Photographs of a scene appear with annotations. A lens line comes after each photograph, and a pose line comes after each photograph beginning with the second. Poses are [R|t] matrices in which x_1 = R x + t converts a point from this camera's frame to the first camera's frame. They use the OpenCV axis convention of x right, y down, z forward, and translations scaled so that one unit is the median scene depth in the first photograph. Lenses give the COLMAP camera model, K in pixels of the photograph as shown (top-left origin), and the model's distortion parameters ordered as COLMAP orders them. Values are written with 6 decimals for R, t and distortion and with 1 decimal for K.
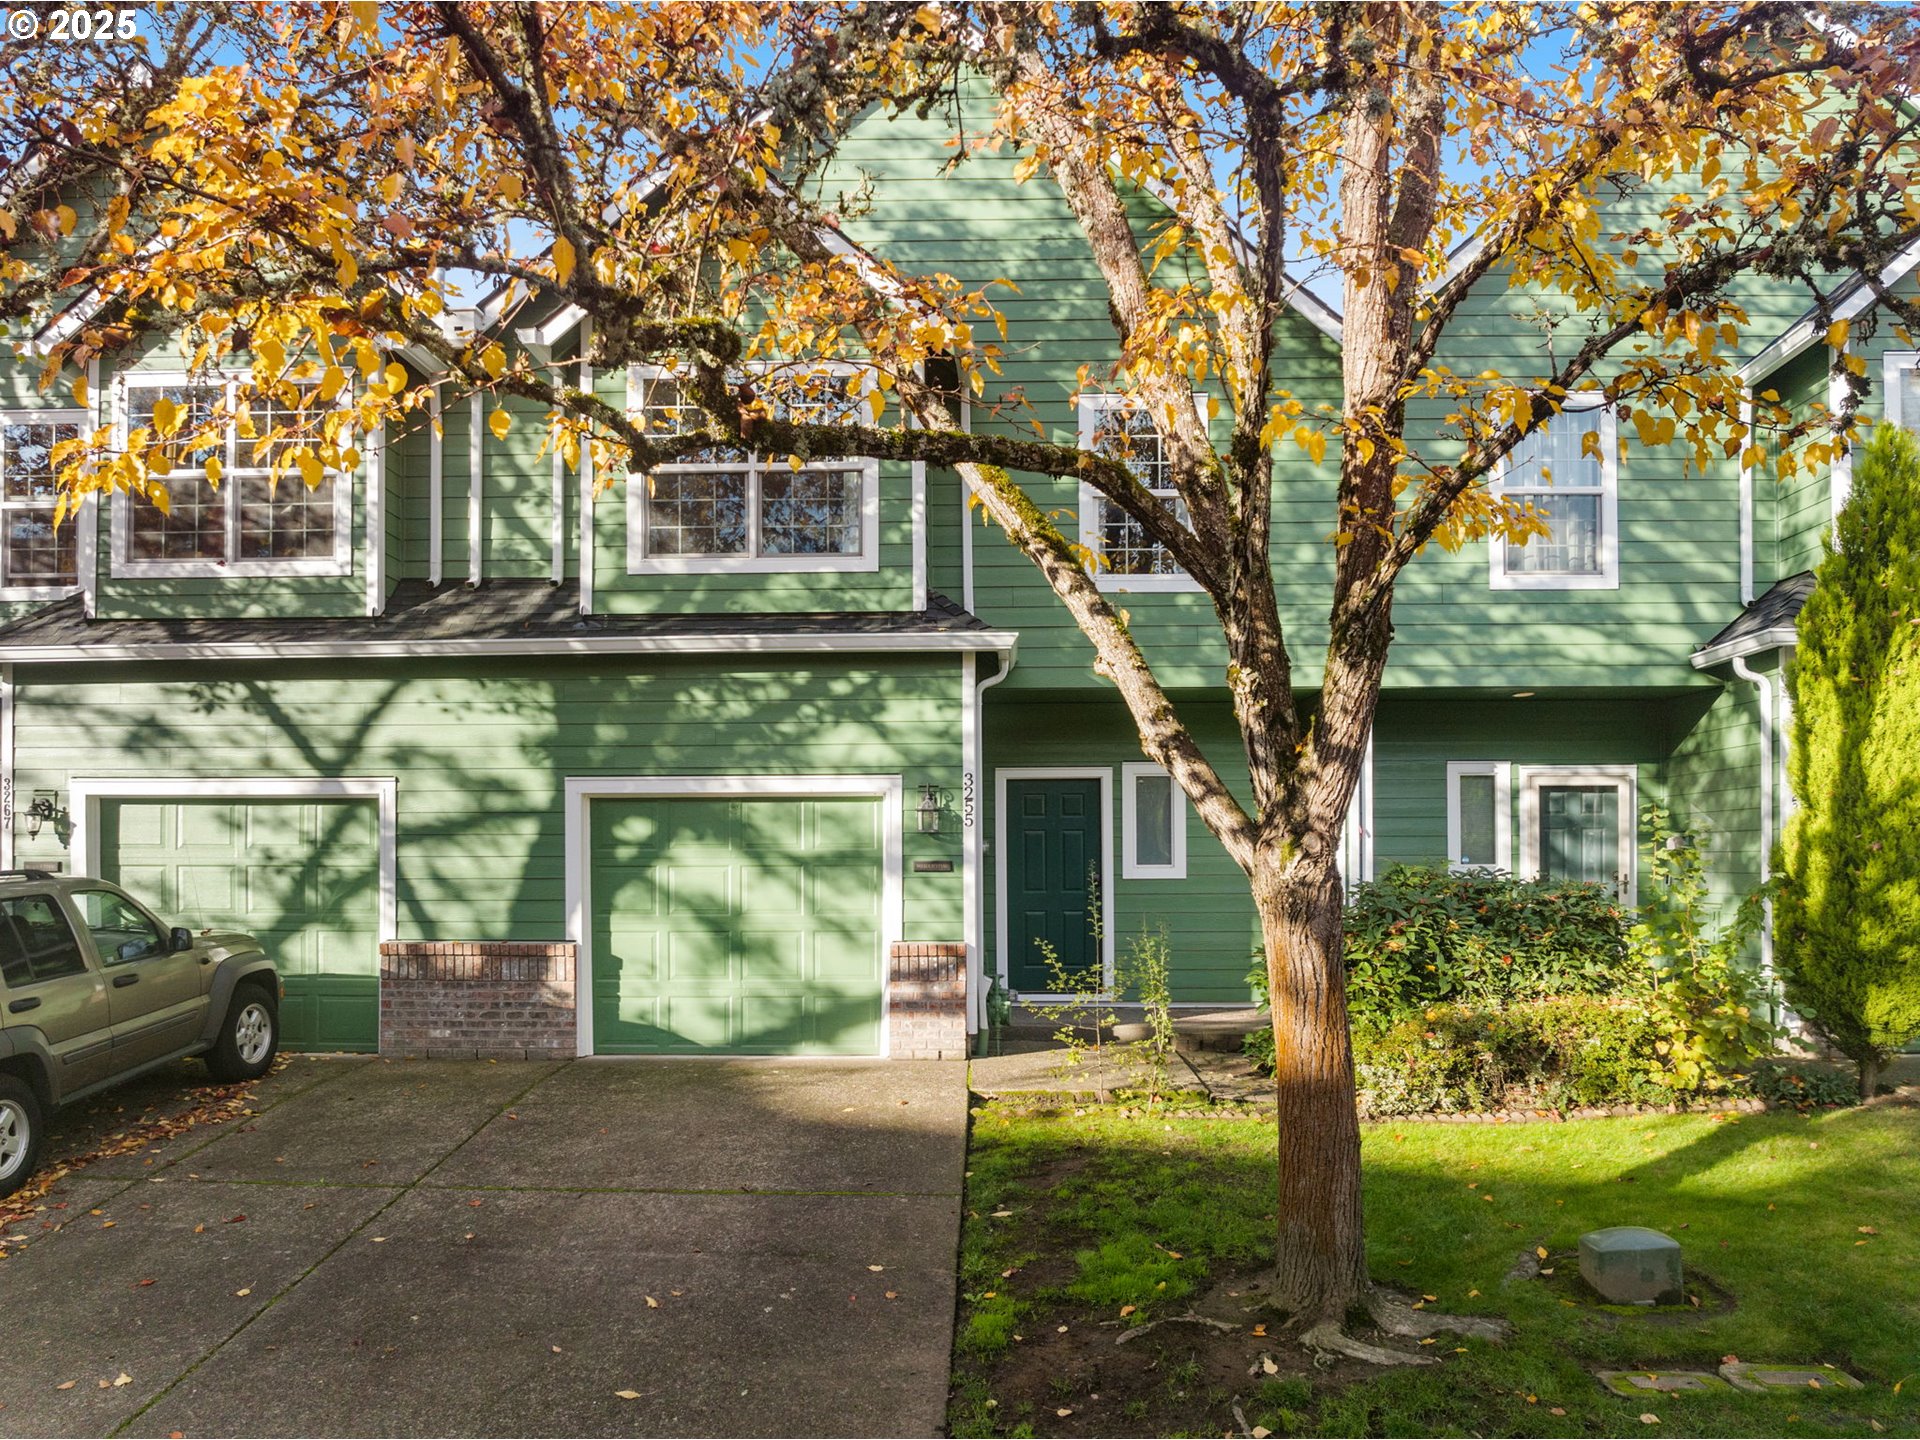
lens RADIAL K [[1264.8, 0, 960.0], [0, 1264.8, 720.0], [0, 0, 1]] dist [-0.028069, 0.002672]
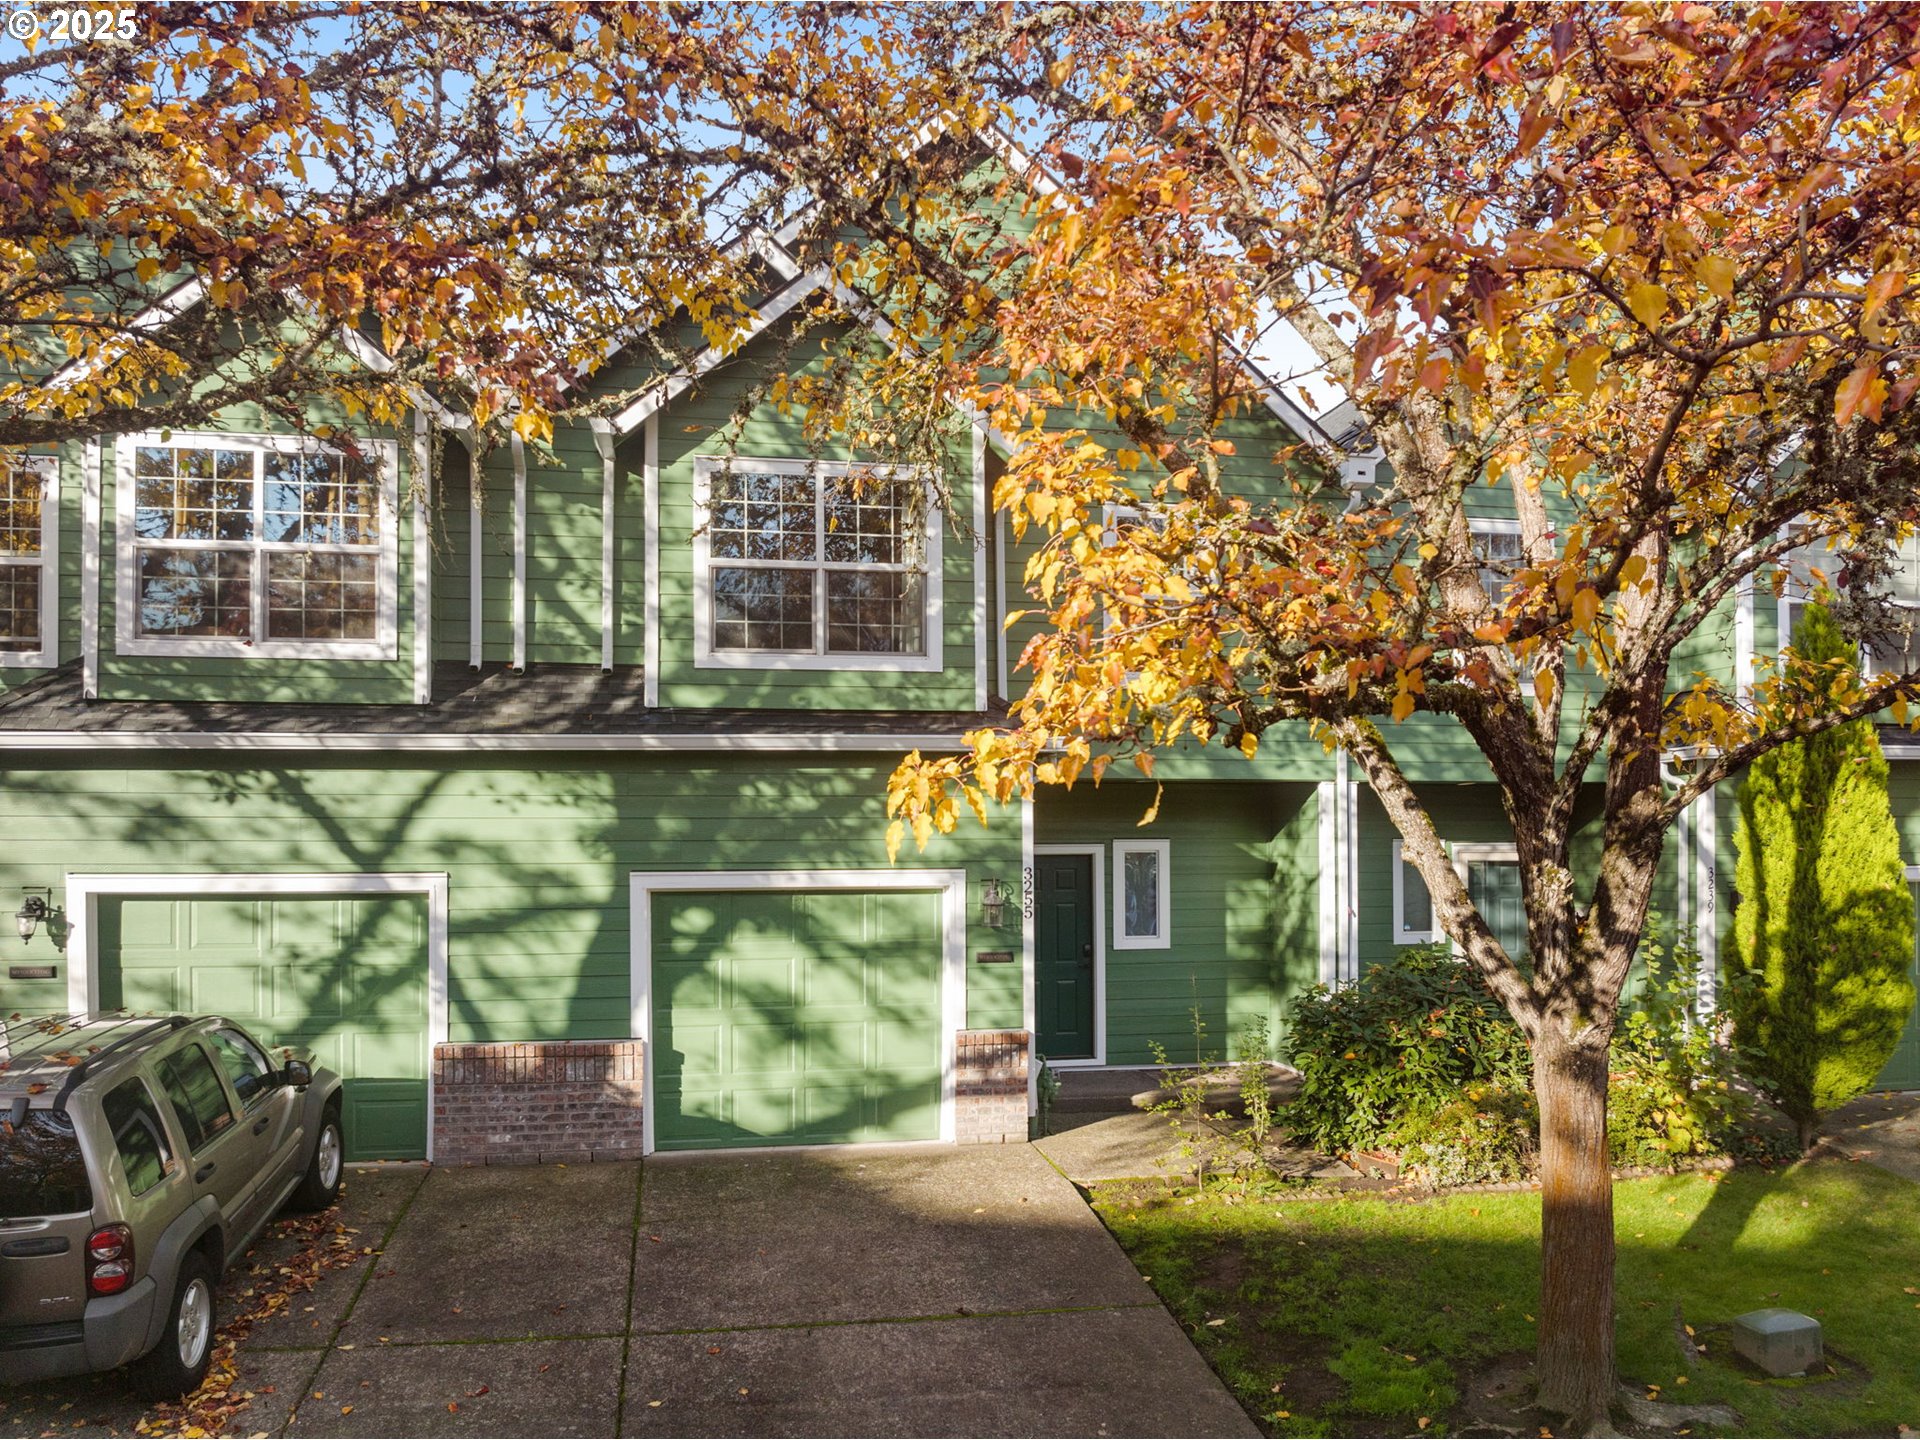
lens RADIAL K [[1234.8, 0, 960.0], [0, 1234.8, 720.0], [0, 0, 1]] dist [-0.019721, -0.003072]
pose [[0.981256, 0.019250, 0.191743, -0.243601], [-0.018816, 0.999815, -0.004084, -0.073791], [-0.191786, 0.000400, 0.981437, -0.000511]]
